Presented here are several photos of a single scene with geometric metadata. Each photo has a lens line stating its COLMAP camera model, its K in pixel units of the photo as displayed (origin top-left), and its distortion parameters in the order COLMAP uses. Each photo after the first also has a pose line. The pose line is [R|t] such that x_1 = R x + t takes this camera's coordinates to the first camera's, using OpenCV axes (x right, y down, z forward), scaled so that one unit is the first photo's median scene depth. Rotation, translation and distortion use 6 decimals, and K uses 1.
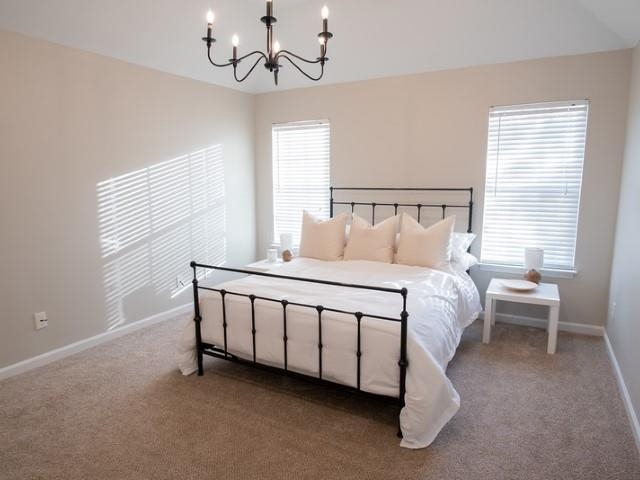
lens RADIAL K [[411.3, 0, 317.4], [0, 411.3, 241.1], [0, 0, 1]] dist [-0.041963, 0.018367]
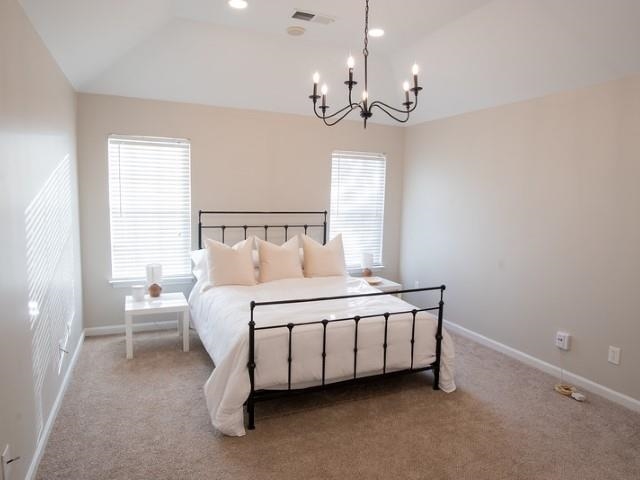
lens RADIAL K [[411.3, 0, 317.4], [0, 411.3, 241.1], [0, 0, 1]] dist [-0.041963, 0.018367]
pose [[0.610177, -0.068022, 0.789340, -0.693704], [0.094989, 0.995402, 0.012351, -0.059018], [-0.786550, 0.067442, 0.613832, 0.252509]]
